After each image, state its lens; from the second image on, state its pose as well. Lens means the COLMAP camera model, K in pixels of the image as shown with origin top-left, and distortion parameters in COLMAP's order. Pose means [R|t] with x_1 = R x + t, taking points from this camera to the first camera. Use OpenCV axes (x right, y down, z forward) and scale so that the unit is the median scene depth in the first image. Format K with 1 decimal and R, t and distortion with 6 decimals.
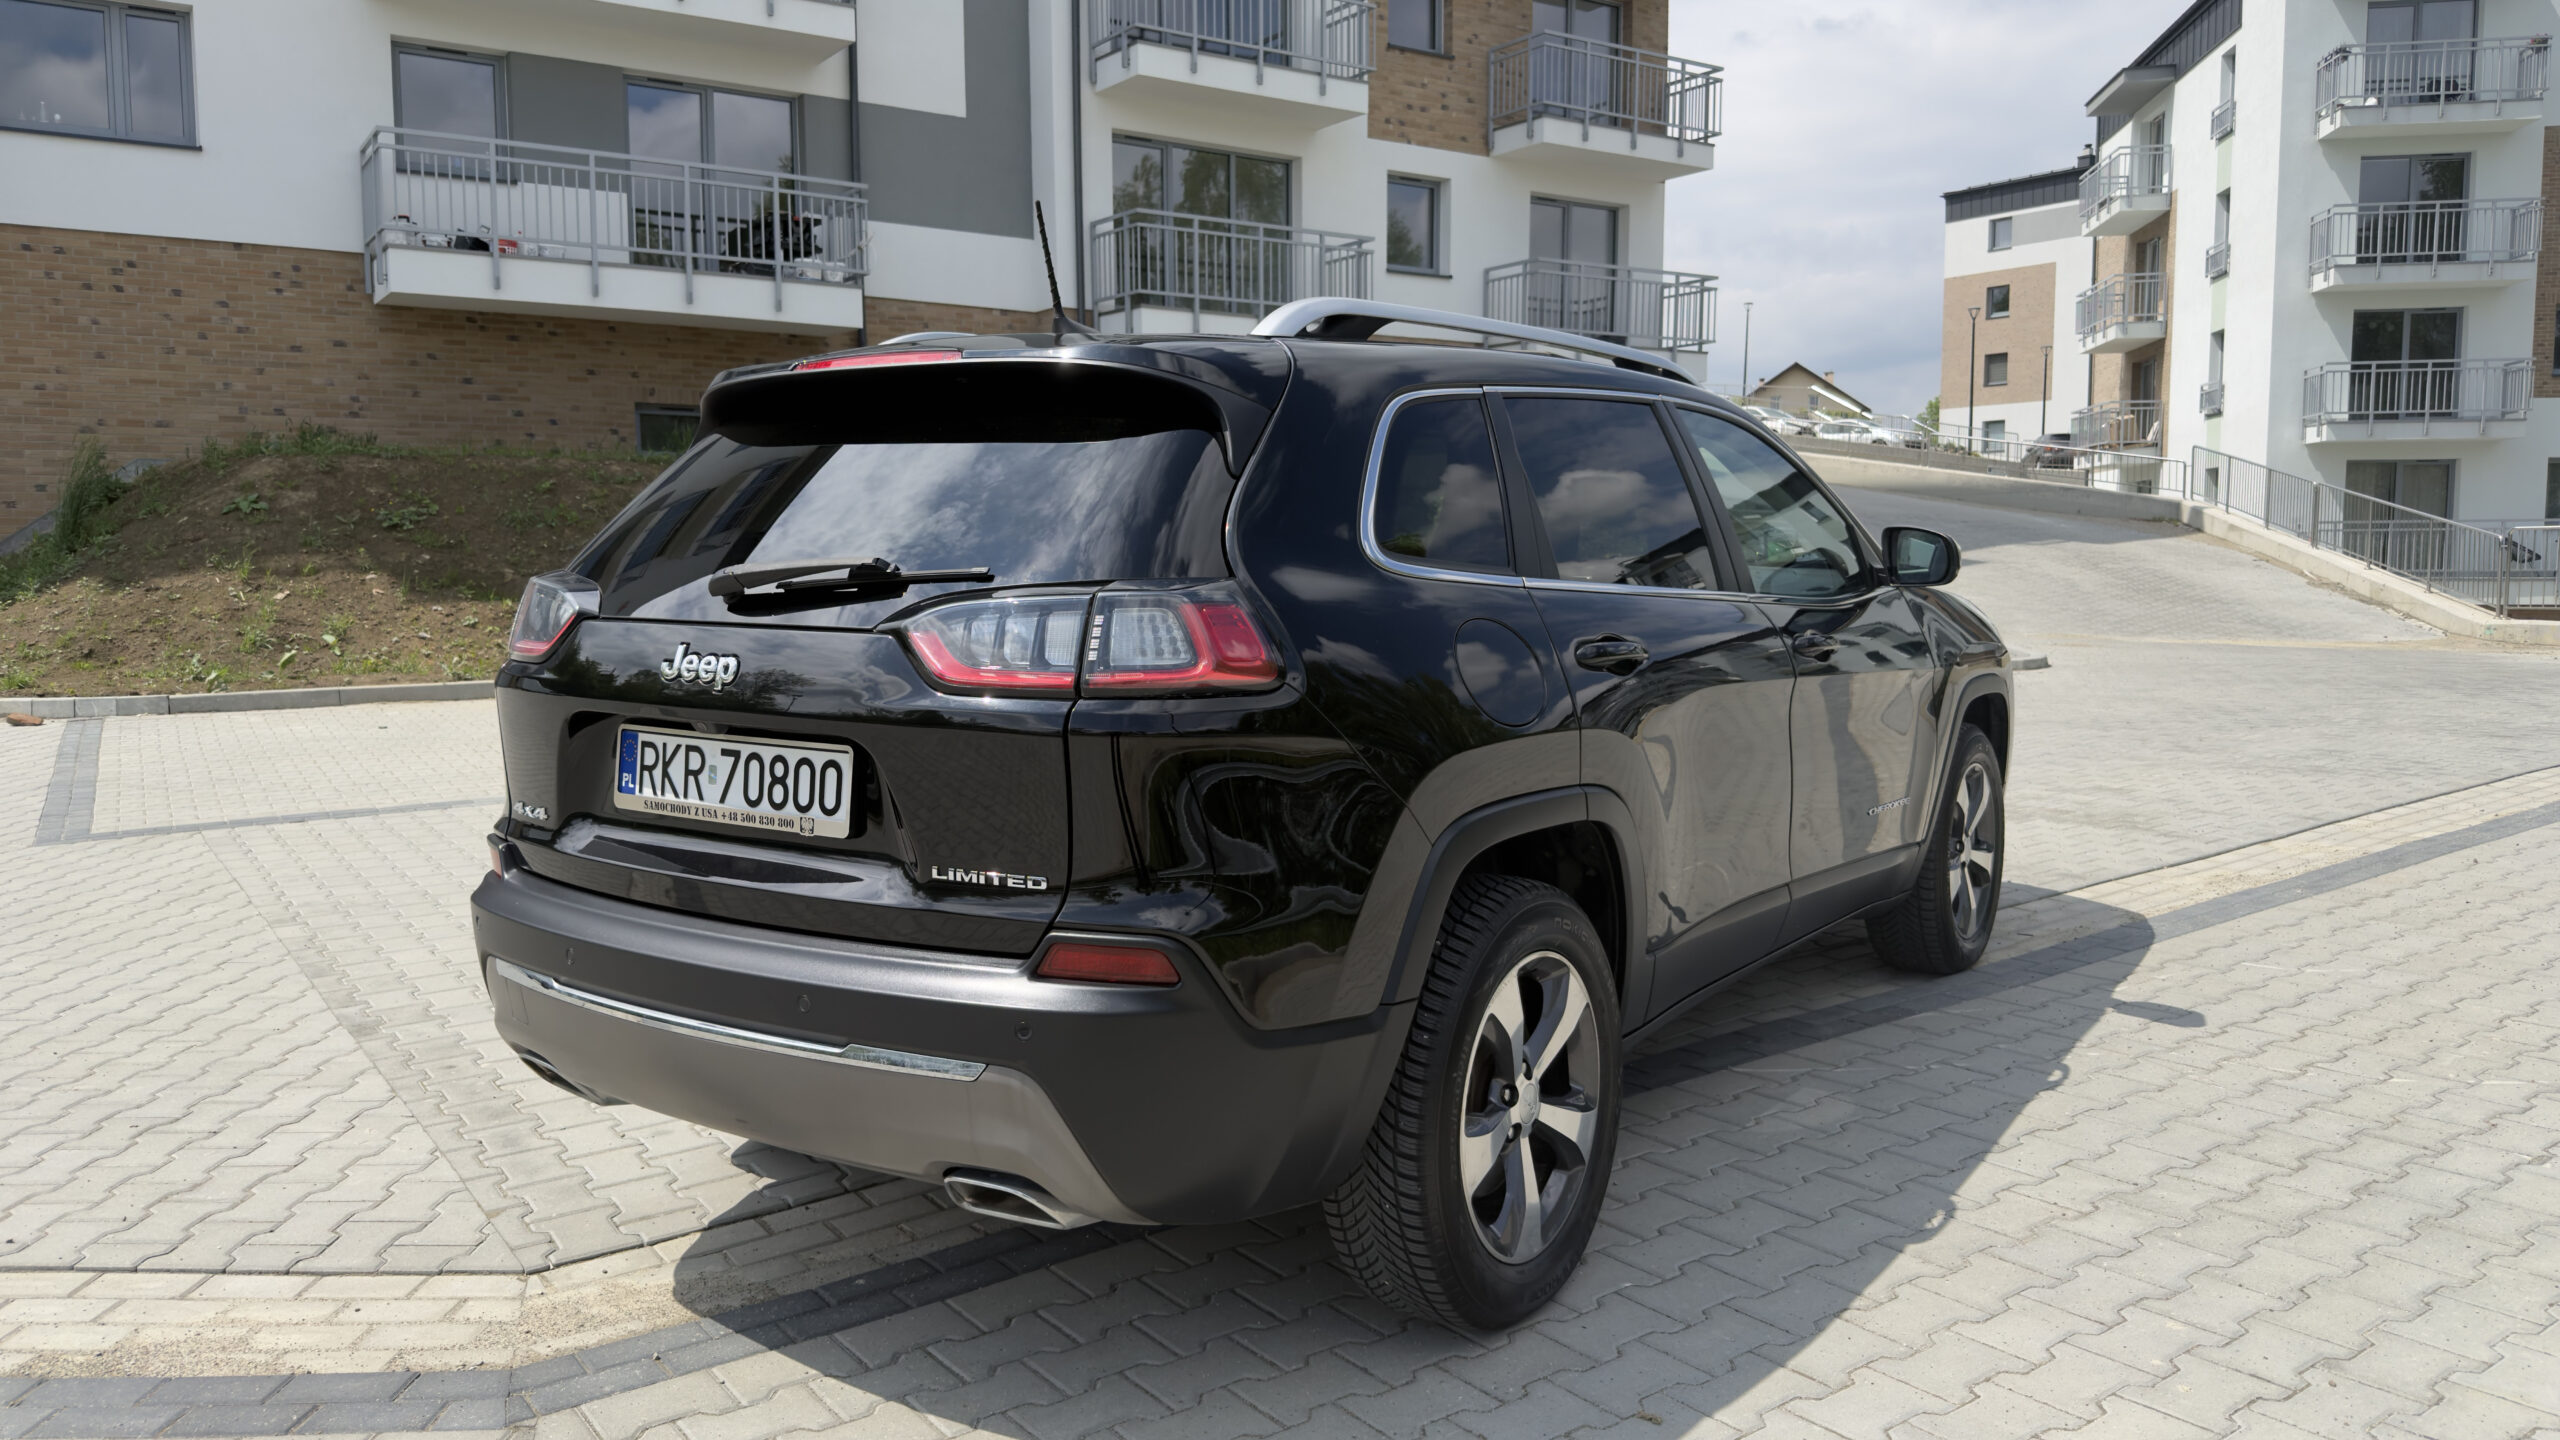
lens RADIAL K [[1727.0, 0, 1280.0], [0, 1727.0, 720.0], [0, 0, 1]] dist [0.028411, -0.001682]
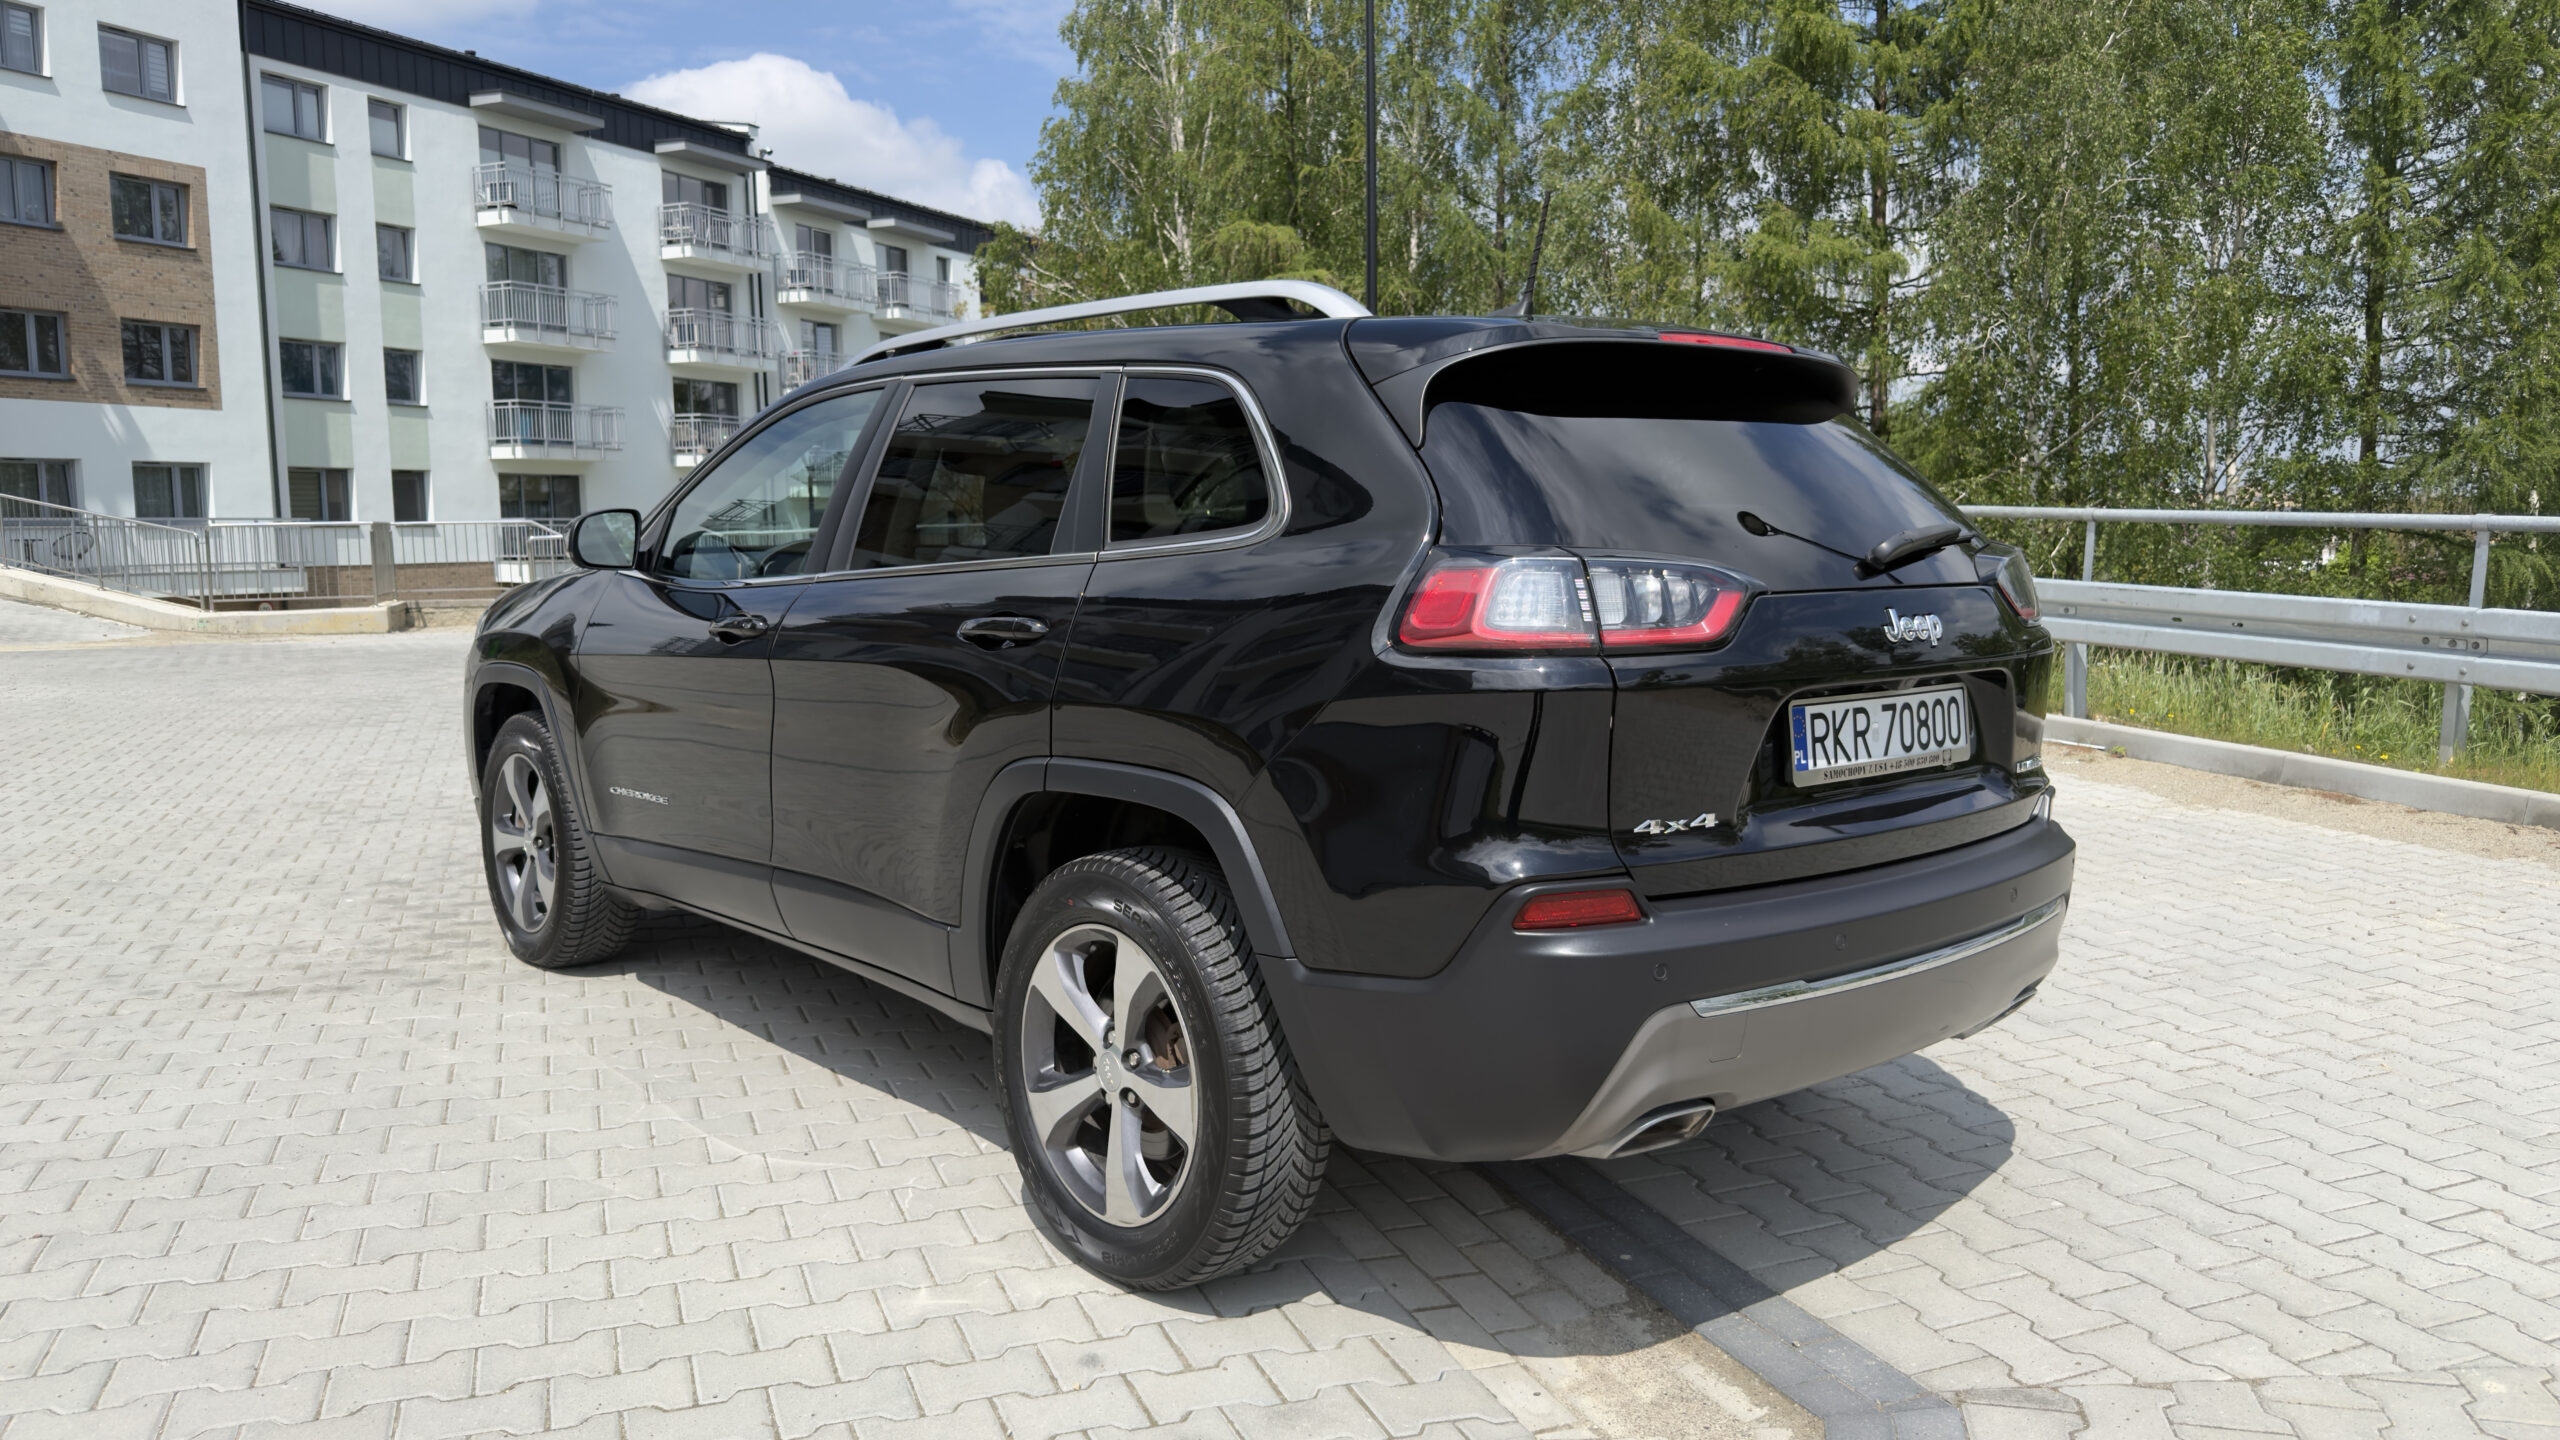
lens RADIAL K [[1773.7, 0, 1230.8], [0, 1773.7, 711.6], [0, 0, 1]] dist [0.047249, -0.004615]
pose [[0.267365, -0.094699, 0.958931, -1.452565], [0.101934, 0.992355, 0.069579, -0.095106], [-0.958189, 0.079144, 0.274974, 1.053386]]
